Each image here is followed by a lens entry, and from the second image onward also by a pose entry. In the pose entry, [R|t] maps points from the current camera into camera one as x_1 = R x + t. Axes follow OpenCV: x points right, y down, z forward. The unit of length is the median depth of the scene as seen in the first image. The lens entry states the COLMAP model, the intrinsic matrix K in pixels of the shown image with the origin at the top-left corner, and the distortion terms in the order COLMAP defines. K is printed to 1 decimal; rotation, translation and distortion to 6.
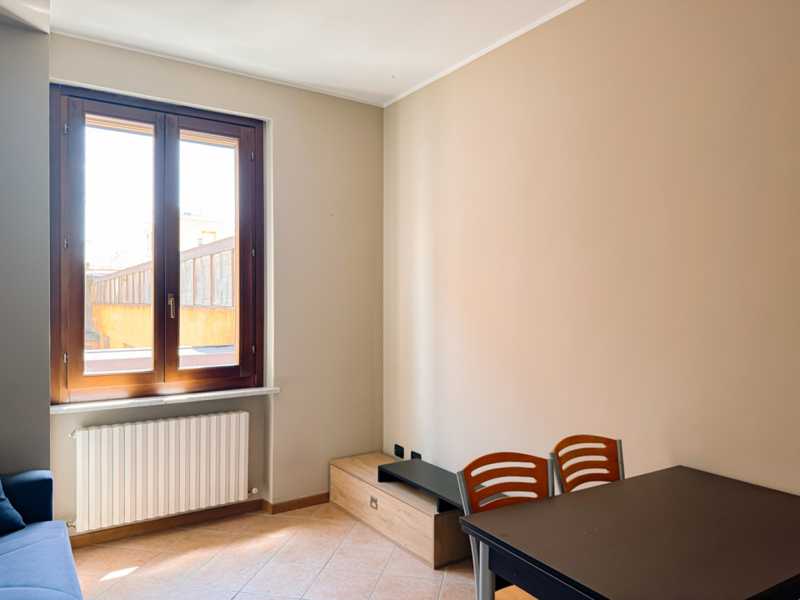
lens RADIAL K [[699.2, 0, 407.0], [0, 699.2, 299.5], [0, 0, 1]] dist [0.017100, -0.044018]
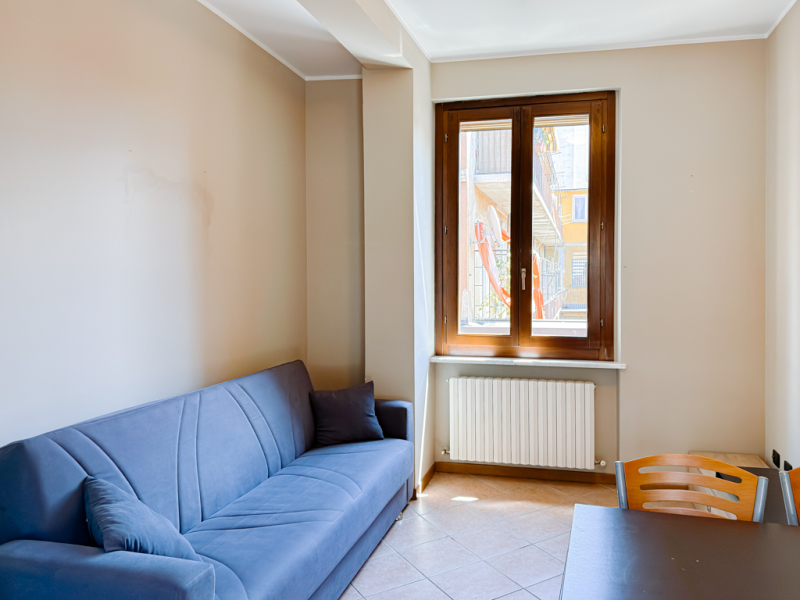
lens RADIAL K [[684.1, 0, 403.0], [0, 684.1, 295.3], [0, 0, 1]] dist [0.073875, -0.106798]
pose [[0.588428, 0.021030, -0.808276, 0.430861], [-0.005560, 0.999743, 0.021963, 0.012319], [0.808531, -0.008429, 0.588394, 0.195700]]
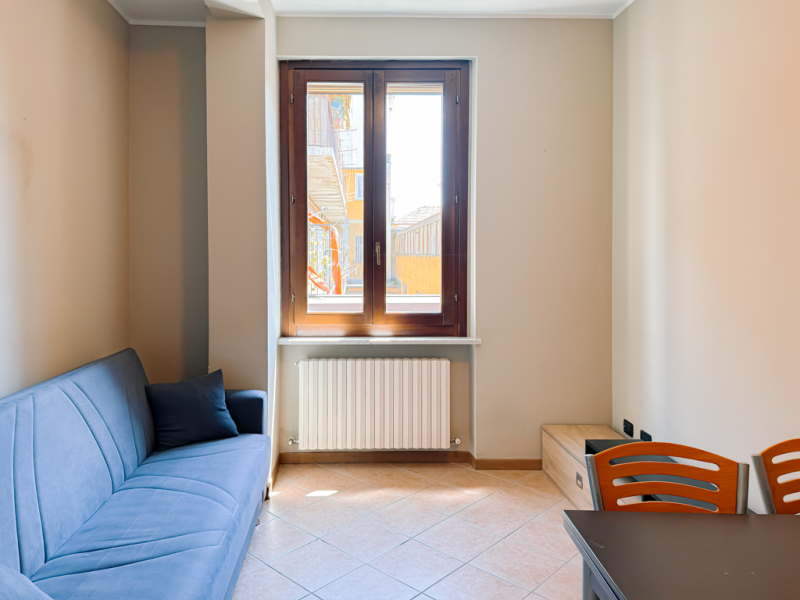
lens RADIAL K [[684.1, 0, 358.2], [0, 684.1, 267.8], [0, 0, 1]] dist [0.073875, -0.106798]
pose [[0.775255, 0.011742, -0.631539, 0.290733], [-0.002703, 0.999880, 0.015272, 0.015862], [0.631643, -0.010133, 0.775193, 0.175586]]
